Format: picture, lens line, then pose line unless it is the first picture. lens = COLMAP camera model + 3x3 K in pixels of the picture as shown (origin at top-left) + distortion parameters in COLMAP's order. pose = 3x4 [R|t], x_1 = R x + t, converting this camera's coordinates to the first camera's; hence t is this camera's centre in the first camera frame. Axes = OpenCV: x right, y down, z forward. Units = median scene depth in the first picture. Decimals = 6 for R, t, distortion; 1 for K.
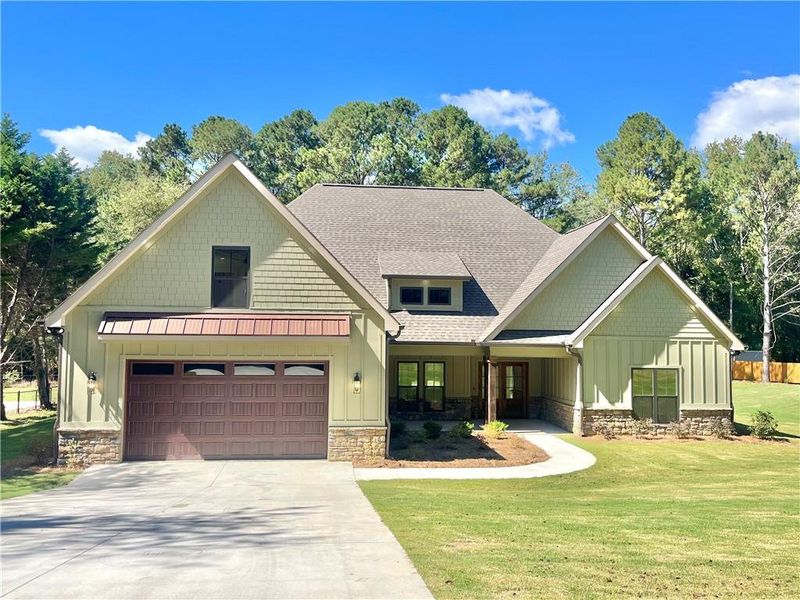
lens RADIAL K [[692.0, 0, 400.0], [0, 692.0, 300.0], [0, 0, 1]] dist [0.035054, -0.003695]
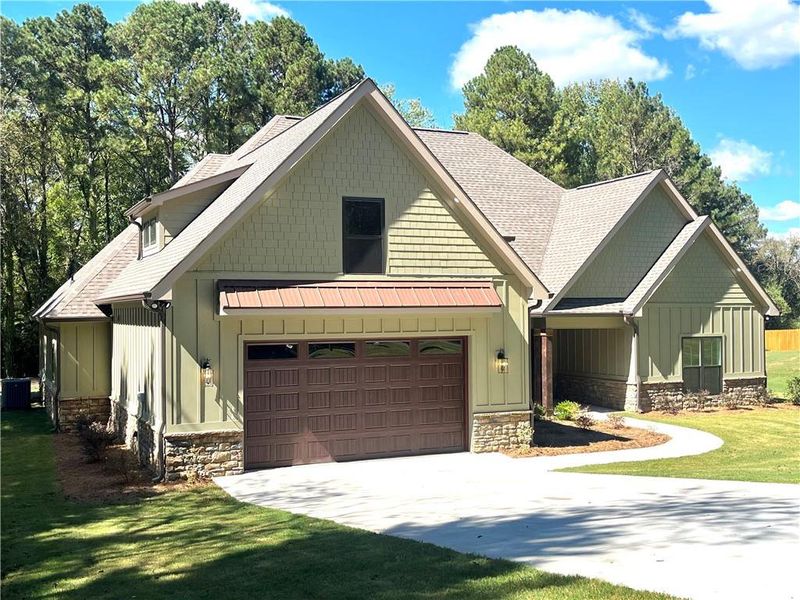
lens RADIAL K [[875.2, 0, 400.0], [0, 875.2, 300.0], [0, 0, 1]] dist [0.086294, -0.237656]
pose [[0.947604, -0.014456, 0.319120, -0.398003], [0.001671, 0.999186, 0.040299, 0.000481], [-0.319442, -0.037654, 0.946857, 0.012695]]
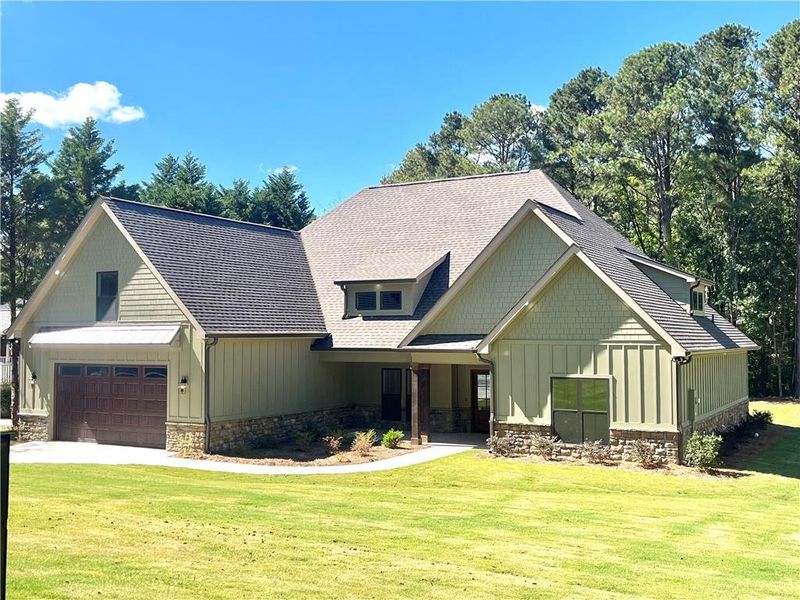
lens RADIAL K [[875.2, 0, 400.0], [0, 875.2, 300.0], [0, 0, 1]] dist [0.086294, -0.237656]
pose [[0.818071, -0.036294, -0.573972, 0.809193], [0.039426, 0.999198, -0.006989, 0.003250], [0.573765, -0.016912, 0.818845, 0.013011]]
